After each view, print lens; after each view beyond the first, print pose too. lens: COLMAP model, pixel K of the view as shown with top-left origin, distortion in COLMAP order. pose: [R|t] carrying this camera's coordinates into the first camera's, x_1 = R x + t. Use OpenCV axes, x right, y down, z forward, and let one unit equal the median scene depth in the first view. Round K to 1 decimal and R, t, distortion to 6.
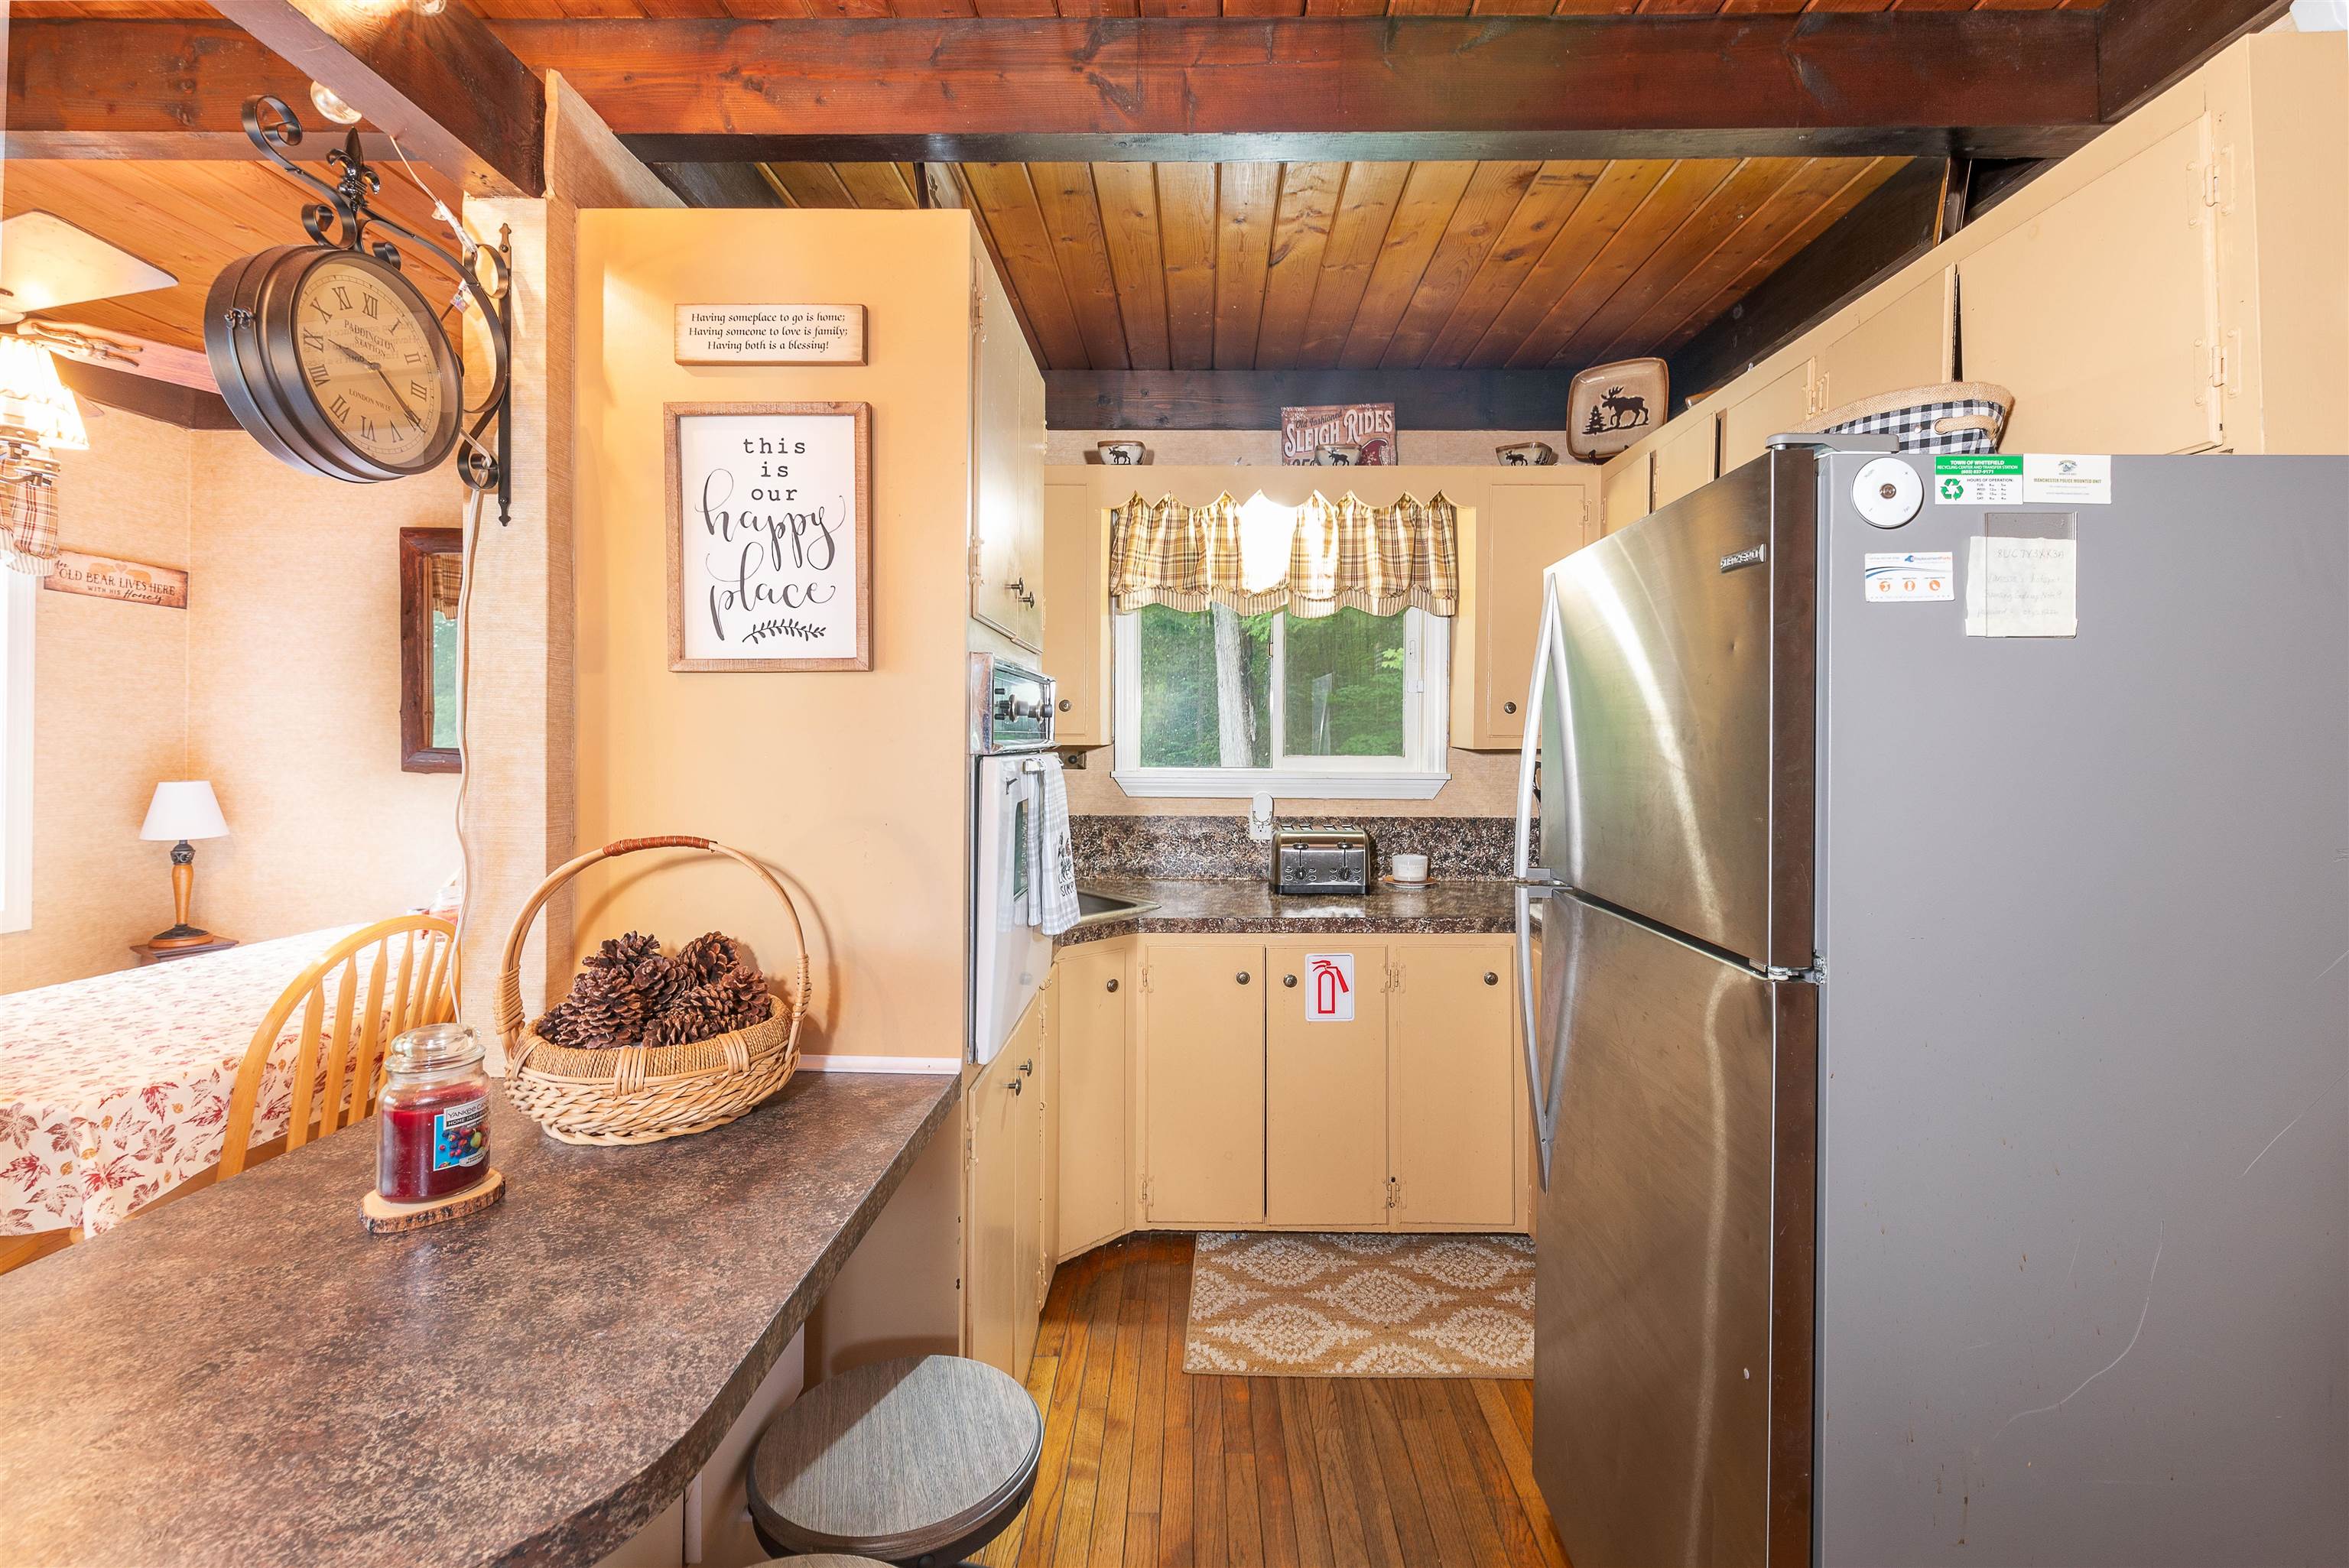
lens RADIAL K [[1153.7, 0, 1256.1], [0, 1153.7, 744.0], [0, 0, 1]] dist [0.000117, 0.000227]
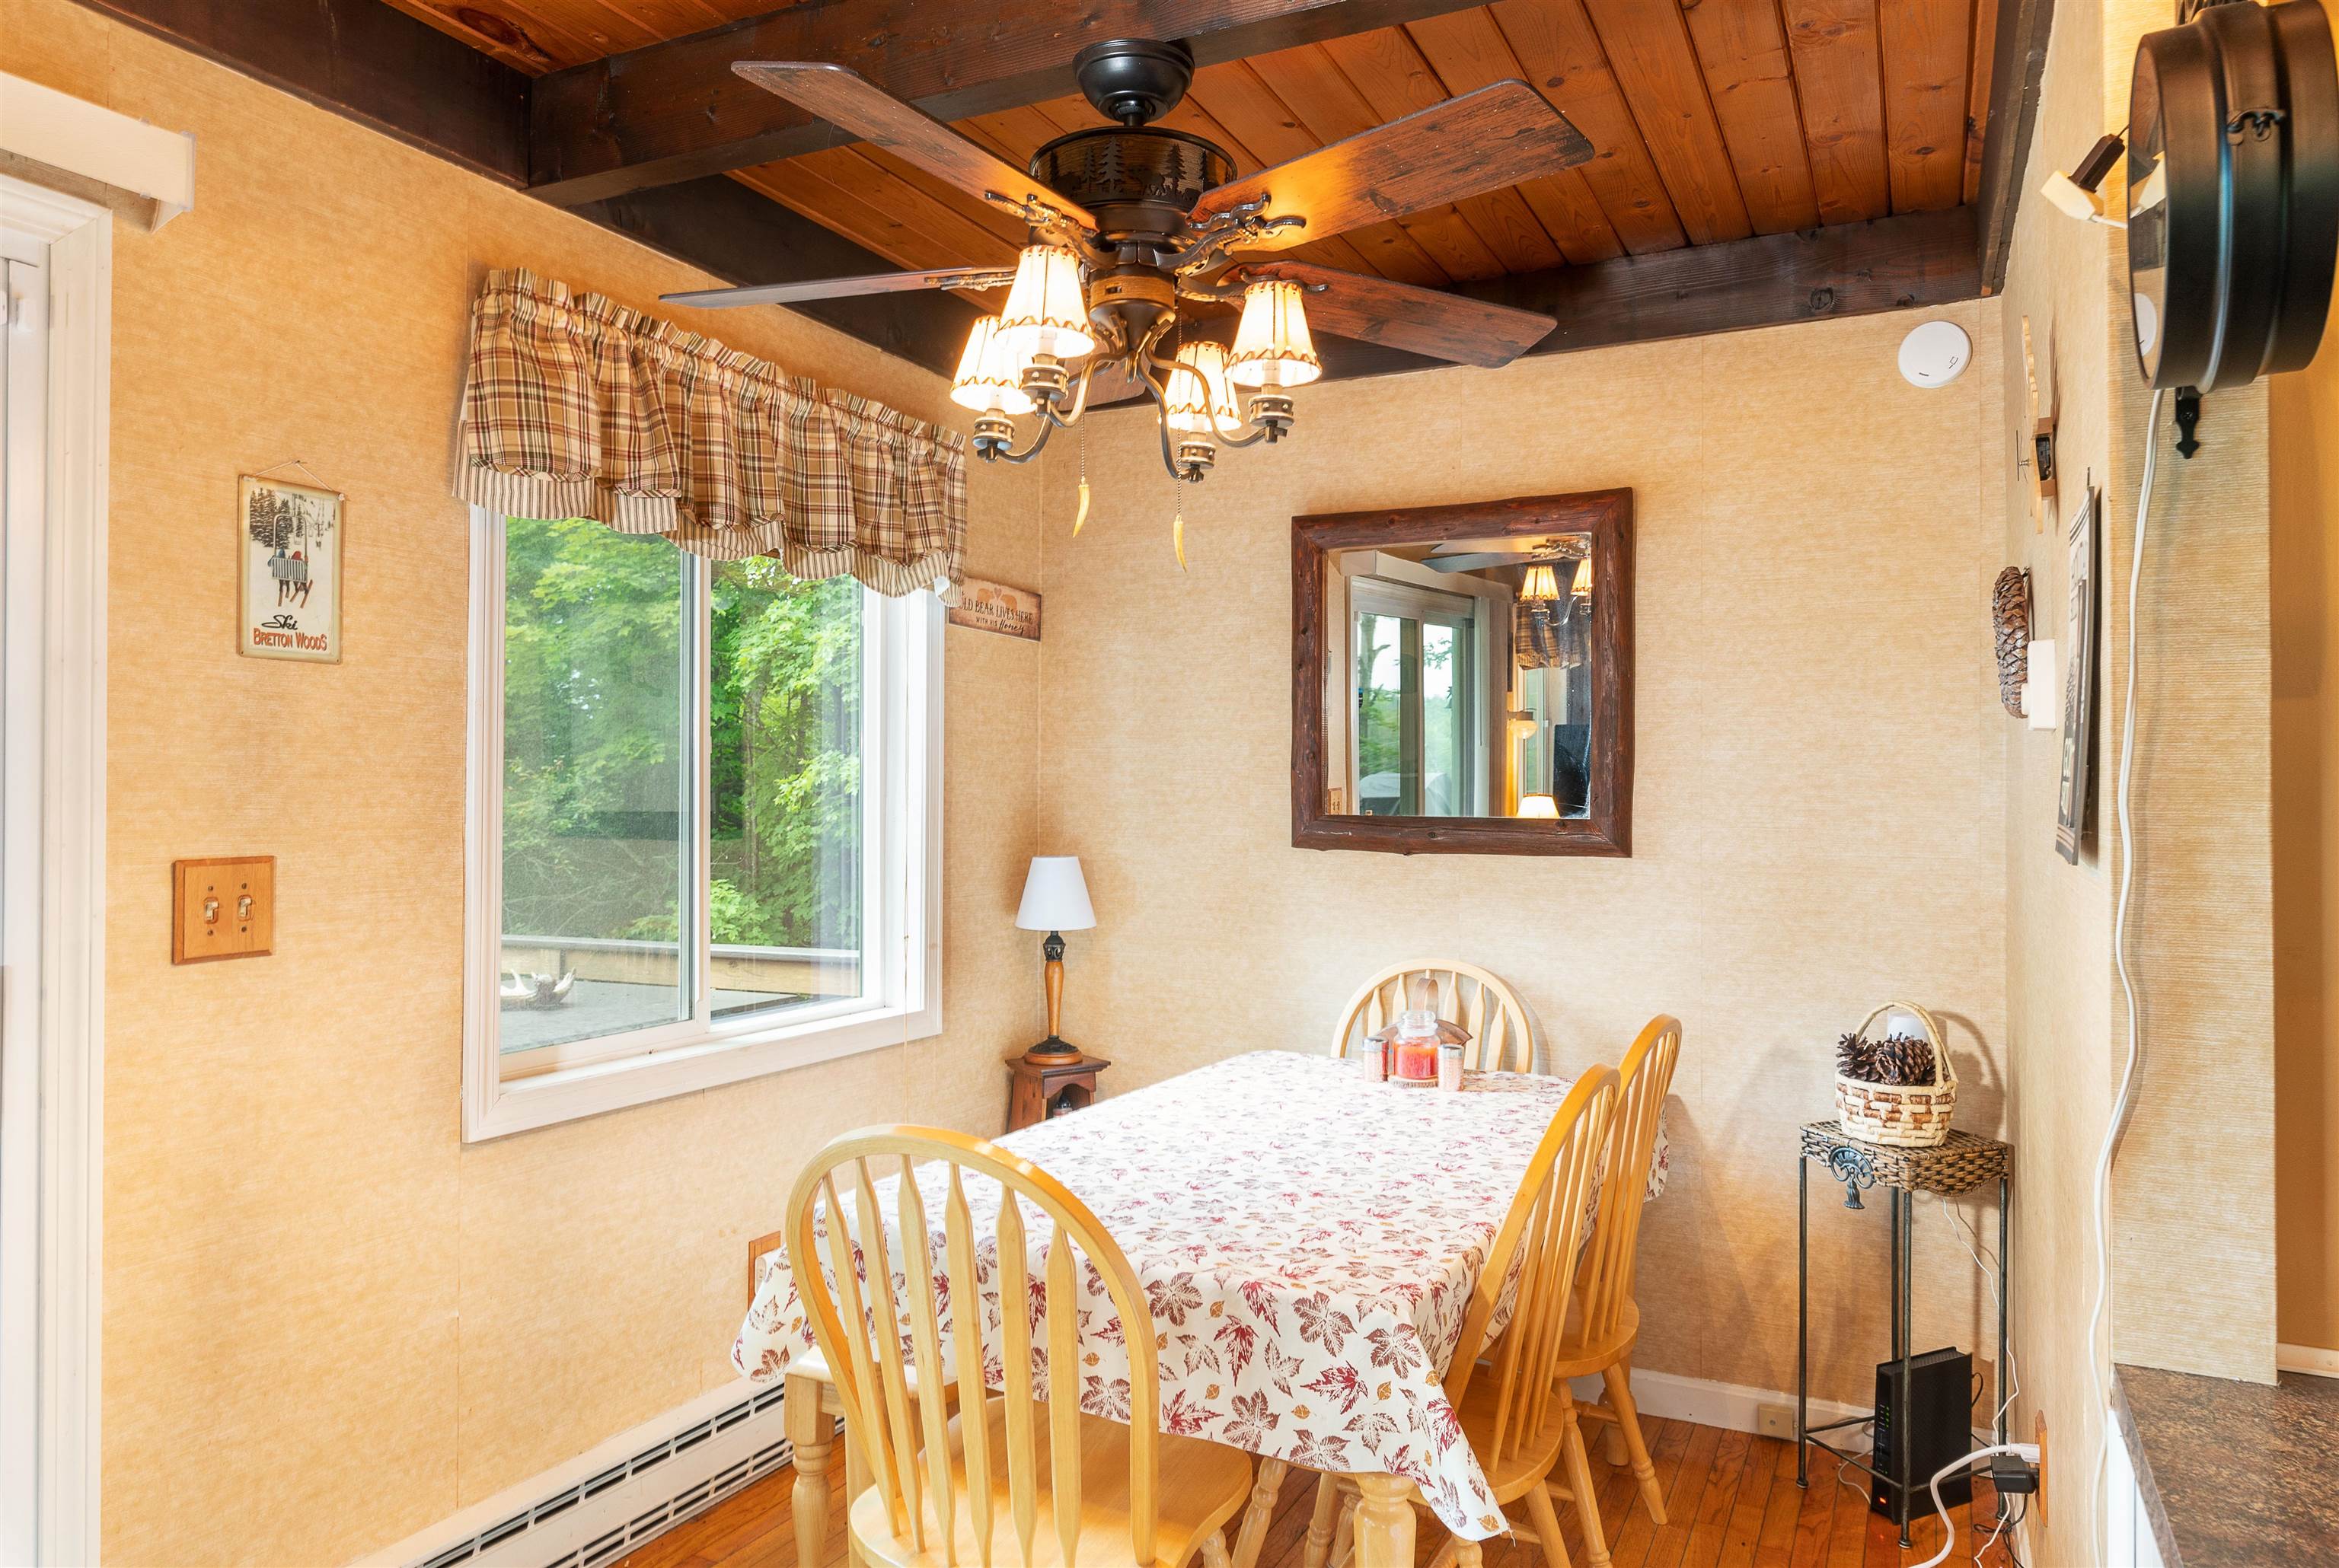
lens RADIAL K [[1769.6, 0, 1235.9], [0, 1769.6, 792.5], [0, 0, 1]] dist [-0.000819, 0.072975]
pose [[0.884259, -0.005897, -0.466960, -0.305618], [0.003306, 0.999974, -0.006368, -0.004561], [0.466986, 0.004087, 0.884255, -0.026259]]
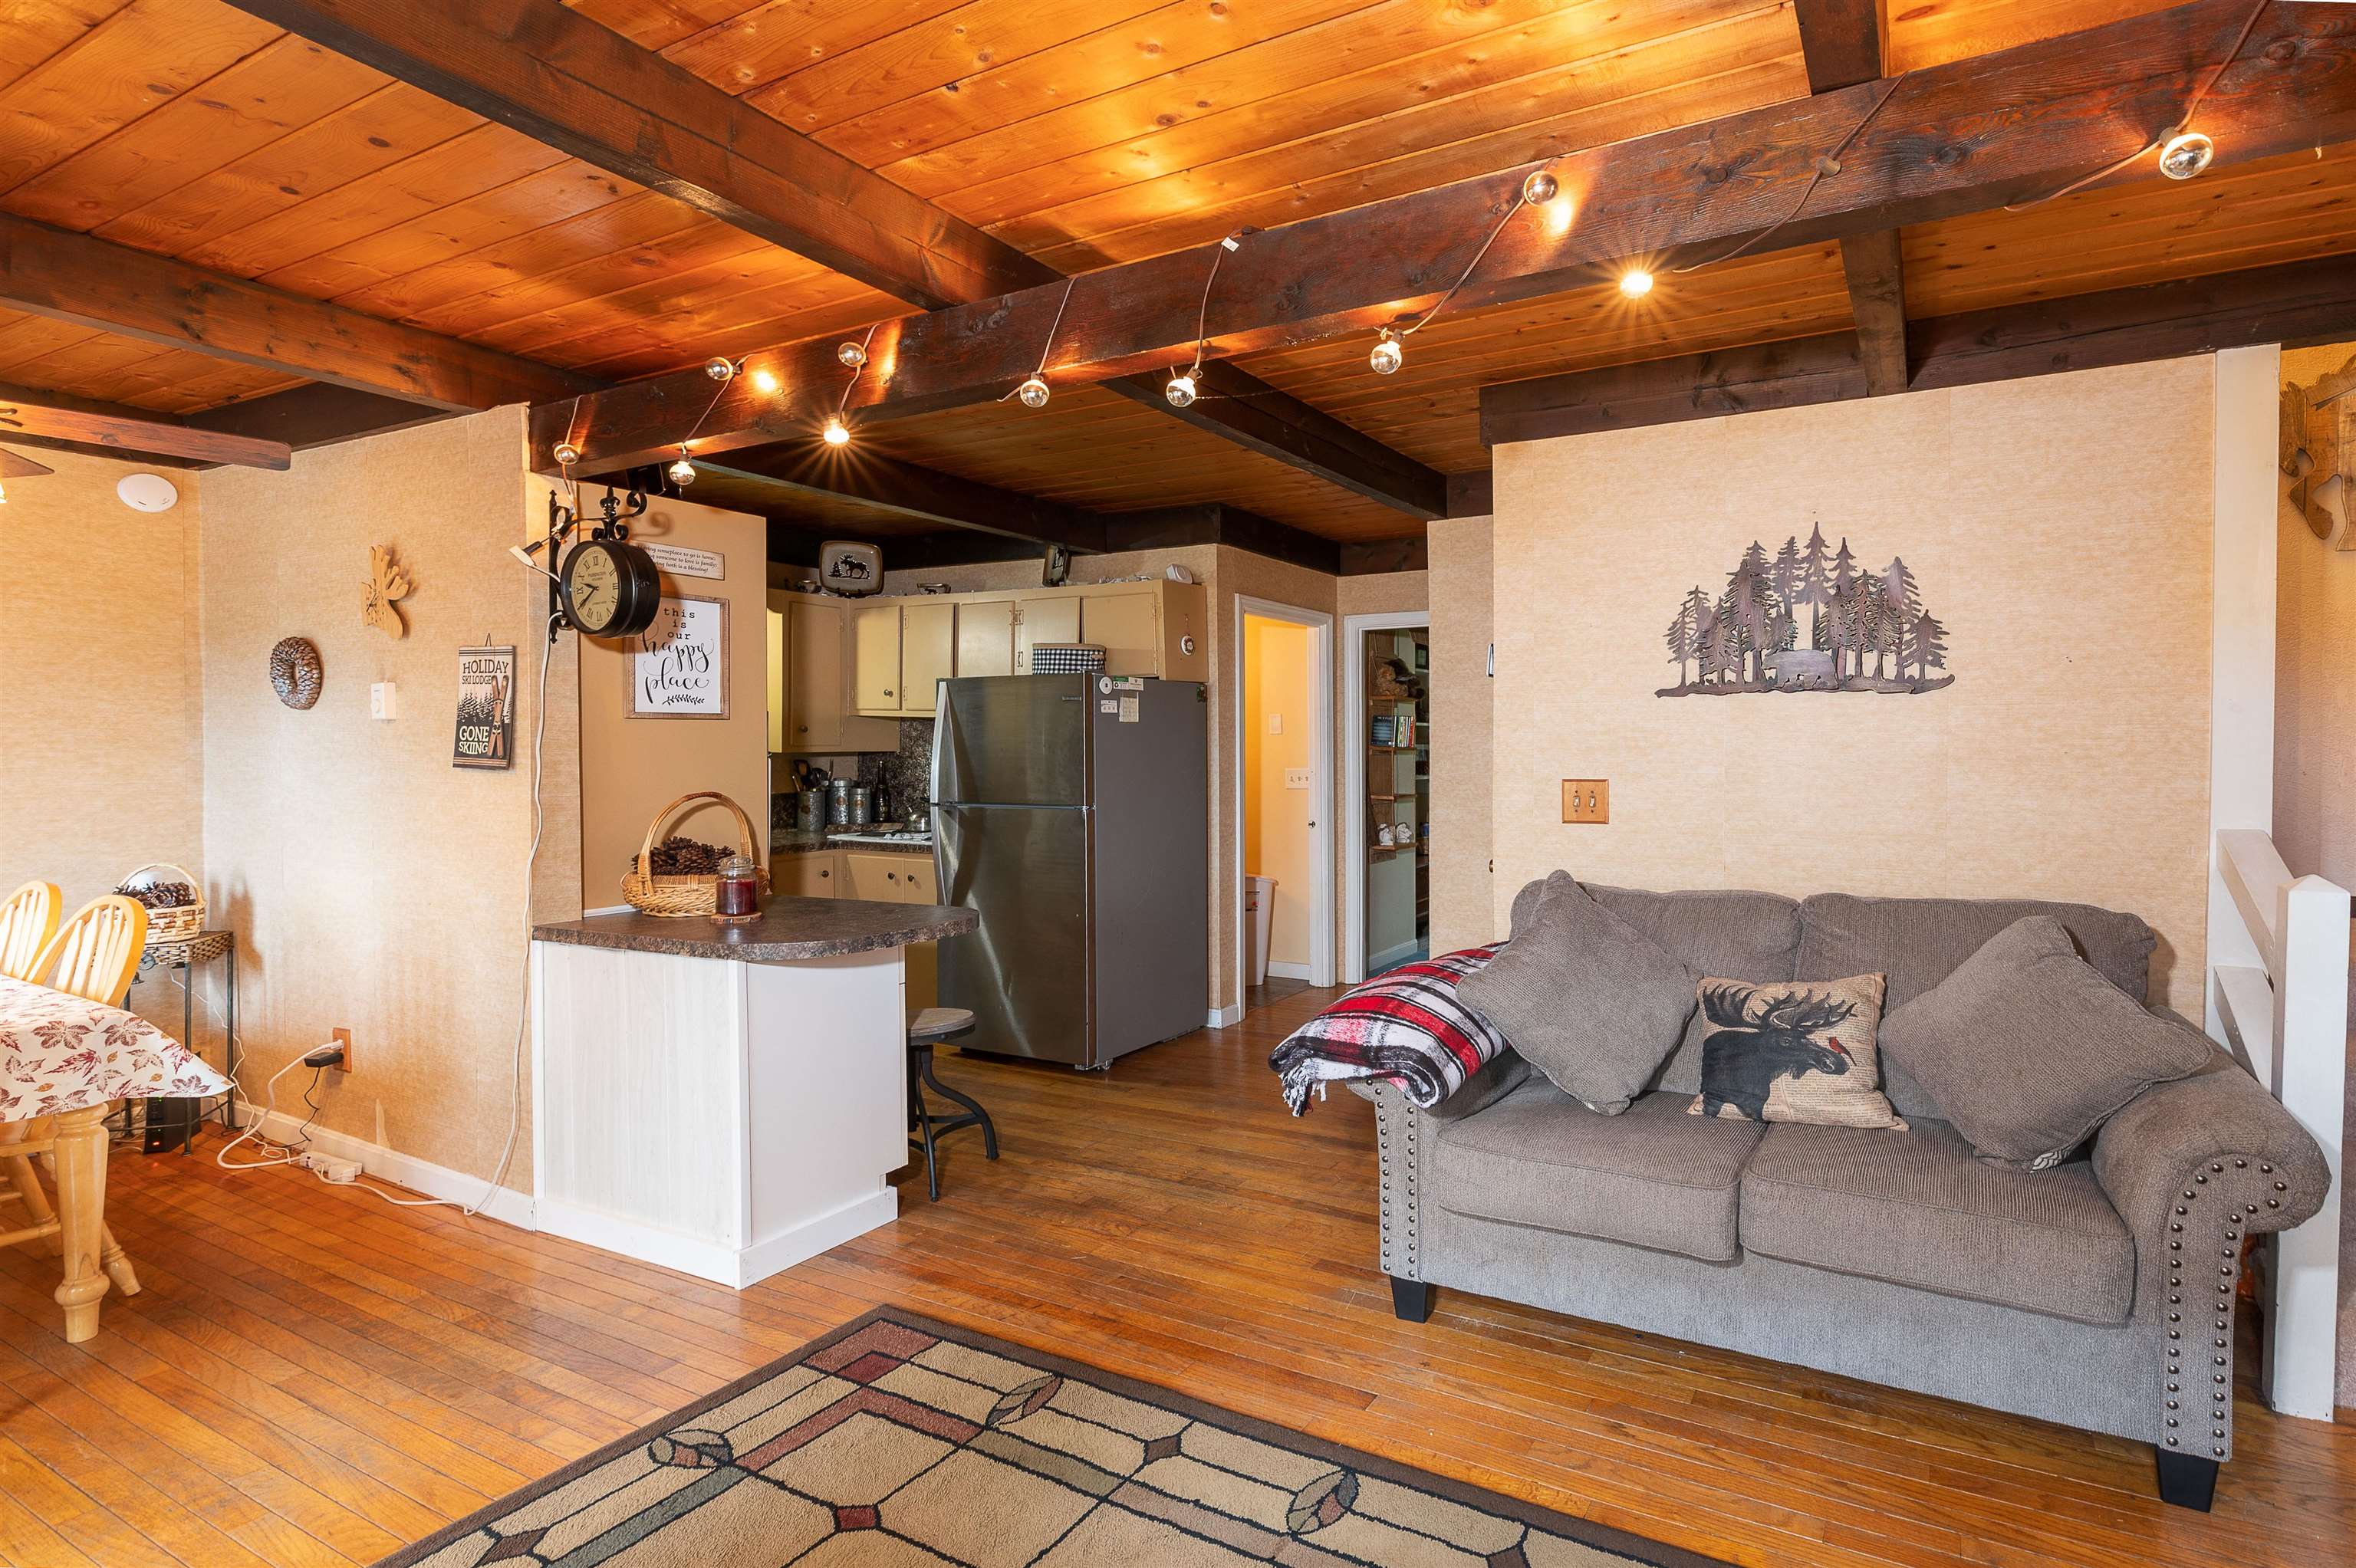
lens RADIAL K [[1039.9, 0, 1201.5], [0, 1039.9, 749.0], [0, 0, 1]] dist [0.003553, -0.000501]
pose [[0.610795, -0.009377, 0.791733, -0.643358], [0.006876, 0.999955, 0.006539, -0.006130], [-0.791759, 0.001451, 0.610832, -0.445886]]
